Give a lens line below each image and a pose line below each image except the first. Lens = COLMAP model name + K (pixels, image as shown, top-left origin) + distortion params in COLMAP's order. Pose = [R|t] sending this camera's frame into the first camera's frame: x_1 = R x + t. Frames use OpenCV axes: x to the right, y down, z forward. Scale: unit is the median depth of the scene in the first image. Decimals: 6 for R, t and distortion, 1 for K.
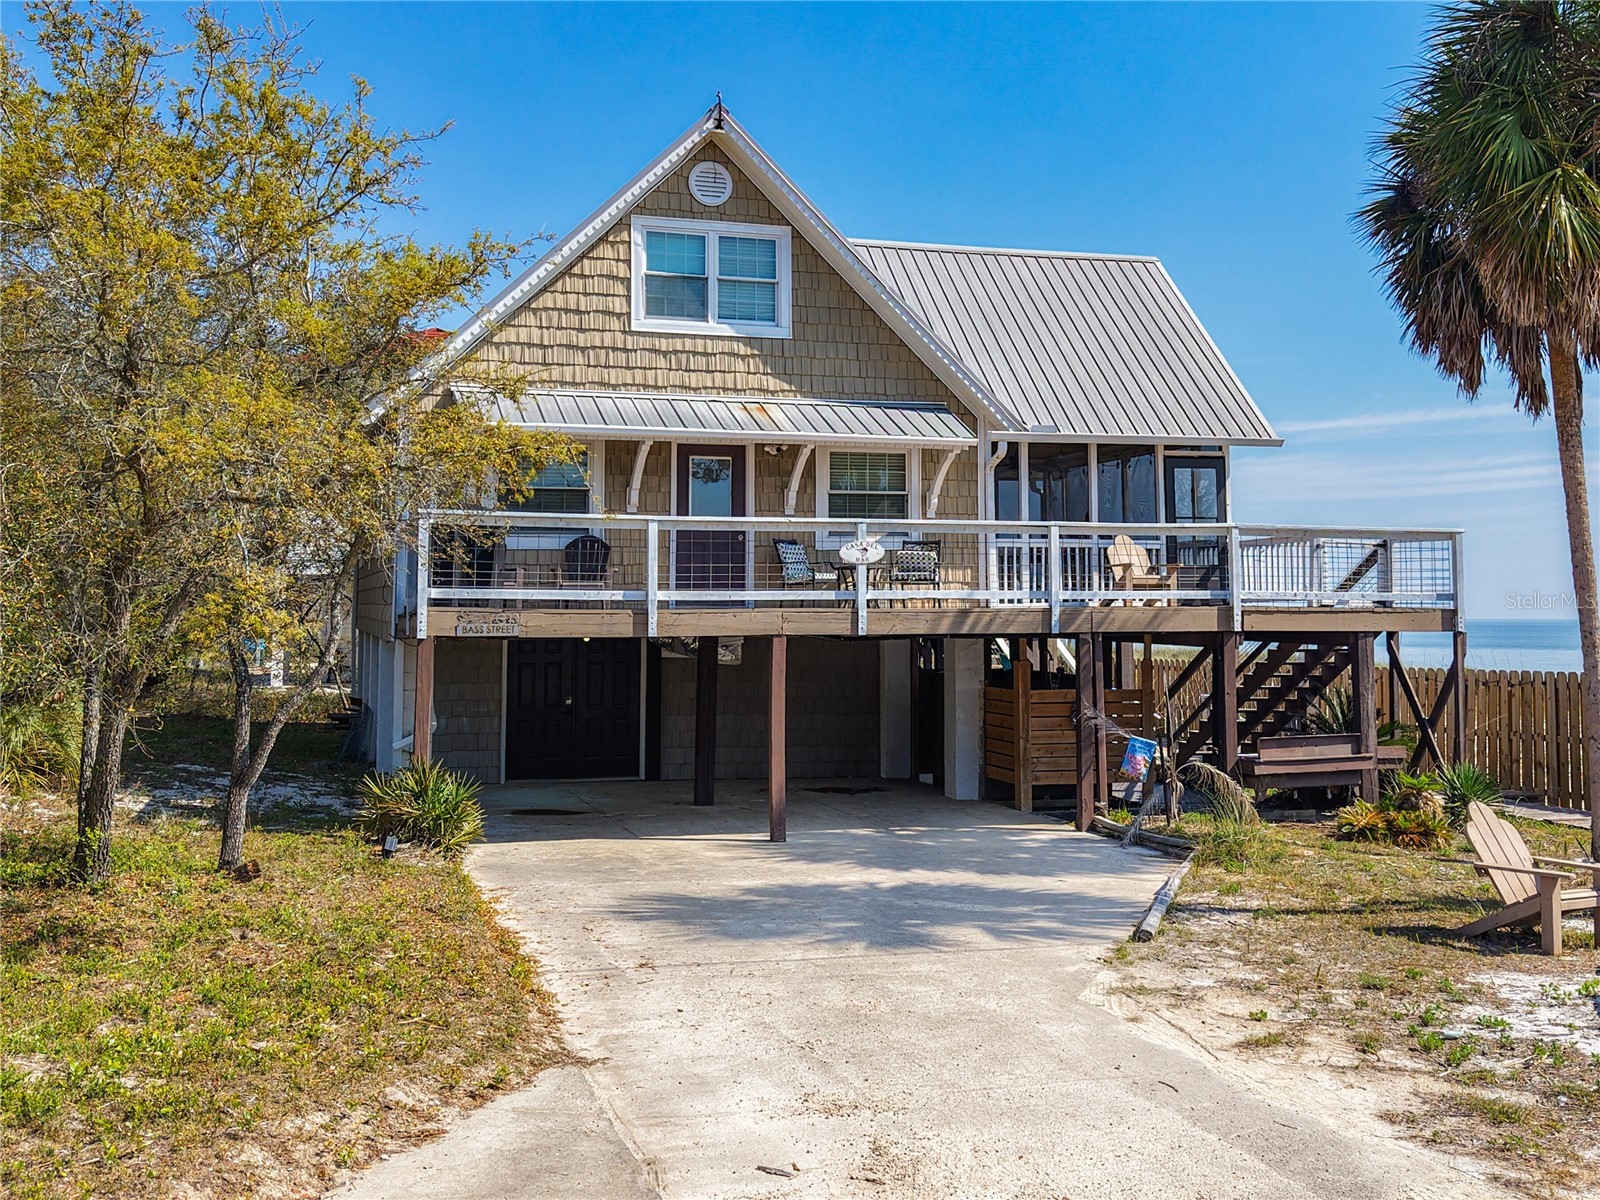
lens RADIAL K [[1613.5, 0, 844.1], [0, 1613.5, 516.0], [0, 0, 1]] dist [0.022846, 0.000000]
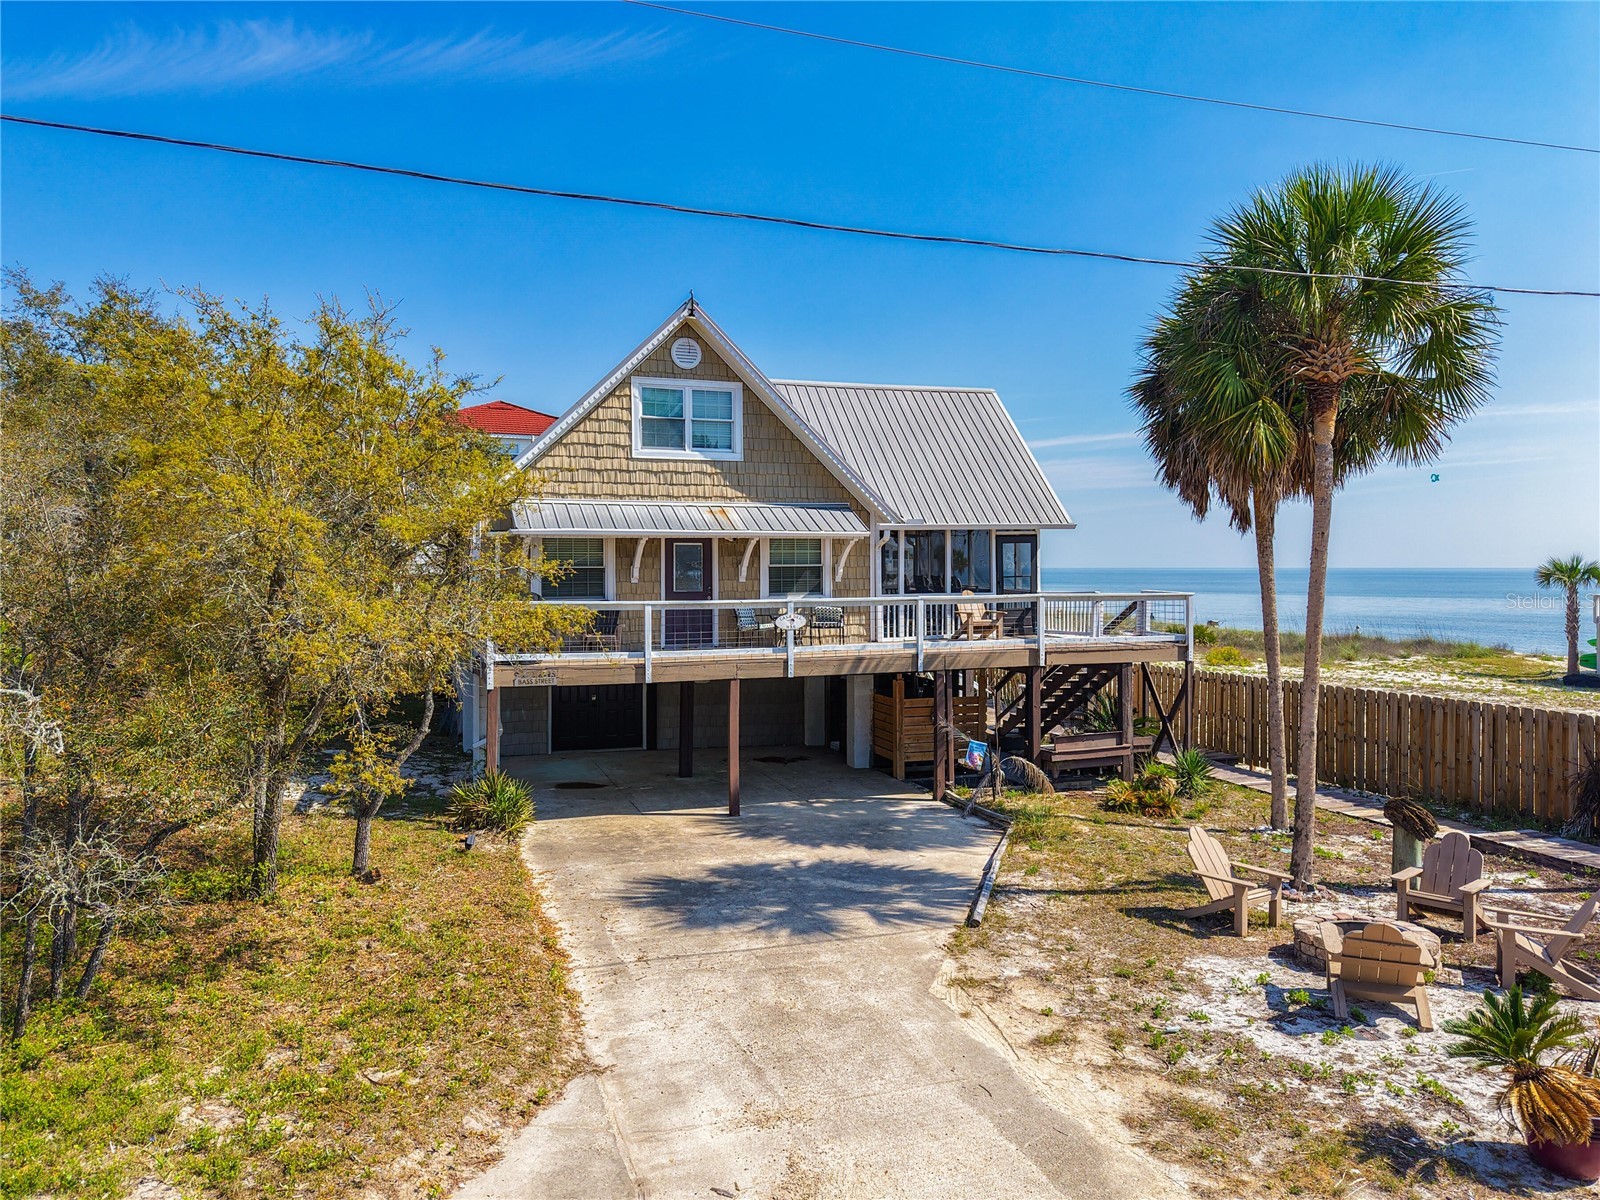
lens RADIAL K [[1089.0, 0, 819.2], [0, 1089.0, 582.3], [0, 0, 1]] dist [0.040206, -0.030560]
pose [[0.999481, -0.001563, 0.032174, 0.004739], [-0.000871, 0.997144, 0.075513, -0.078110], [-0.032200, -0.075502, 0.996626, 0.006438]]
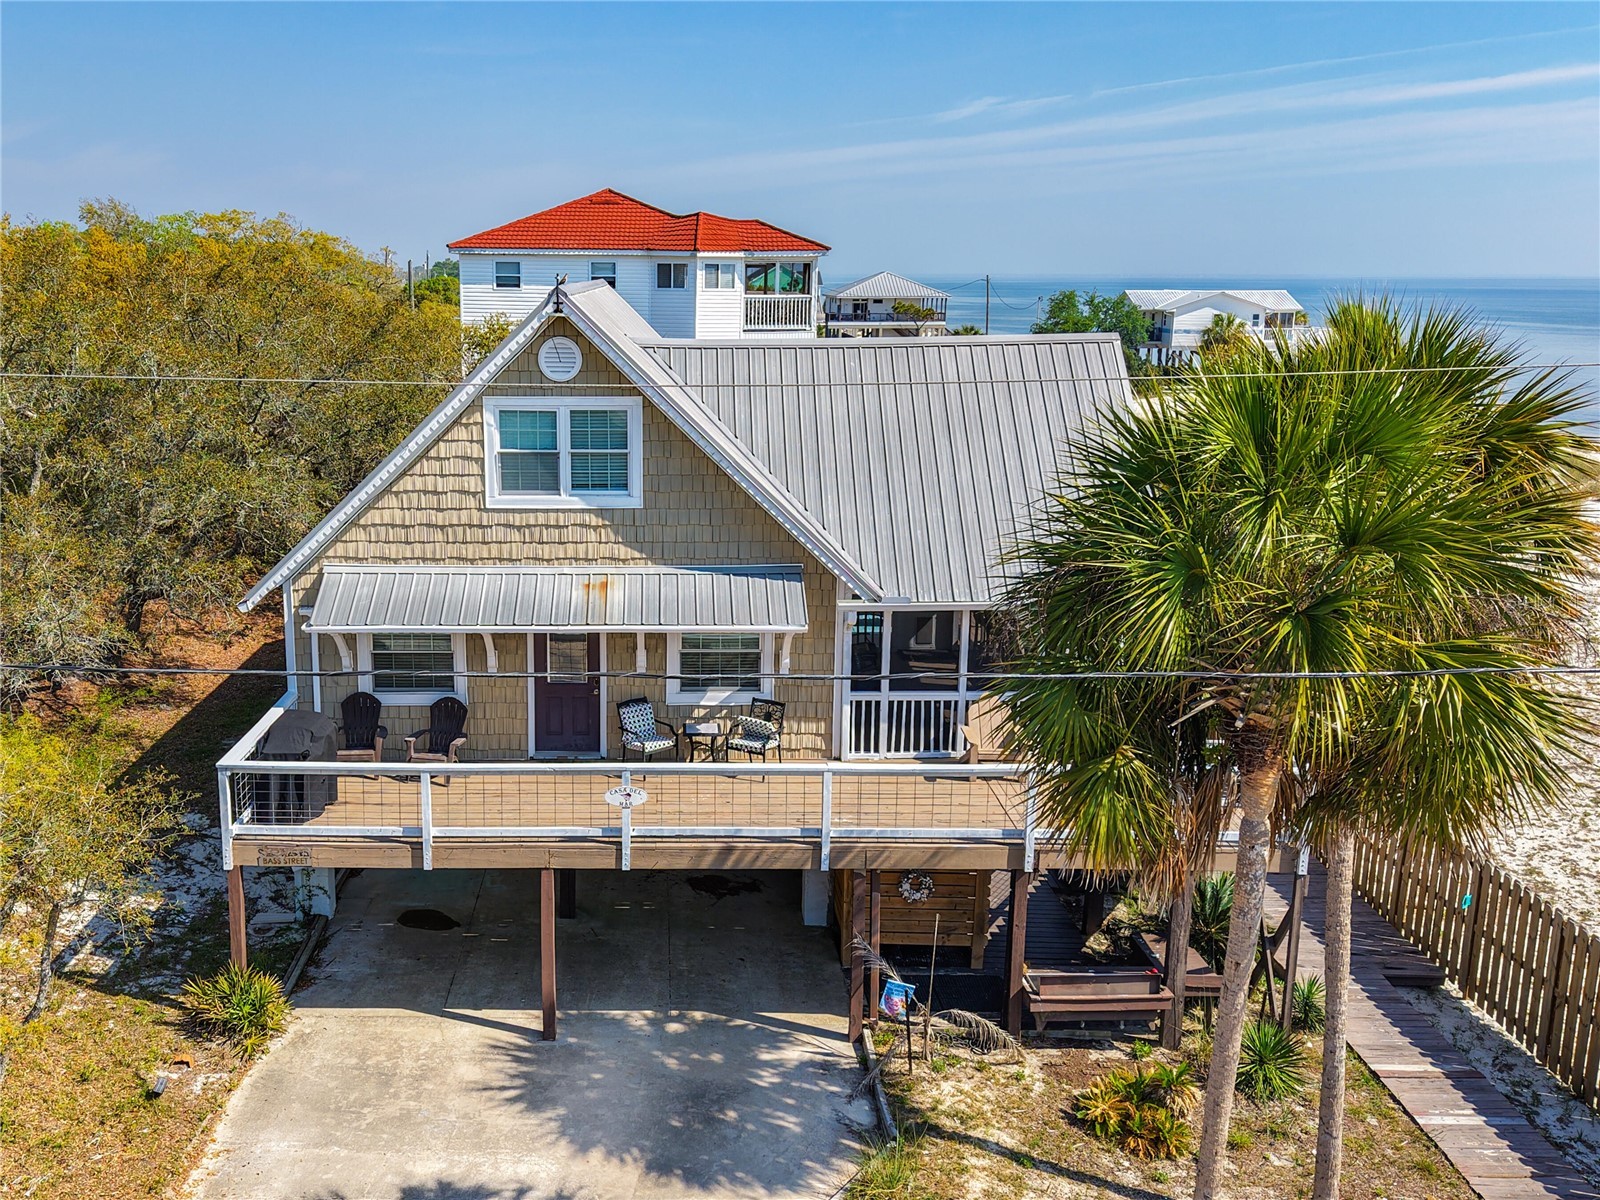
lens RADIAL K [[1465.6, 0, 637.5], [0, 1465.6, 573.6], [0, 0, 1]] dist [0.010600, 0.000000]
pose [[0.942628, 0.071557, -0.326087, 0.284521], [0.016901, 0.965278, 0.260678, -0.327439], [0.333418, -0.251233, 0.908688, 0.144983]]
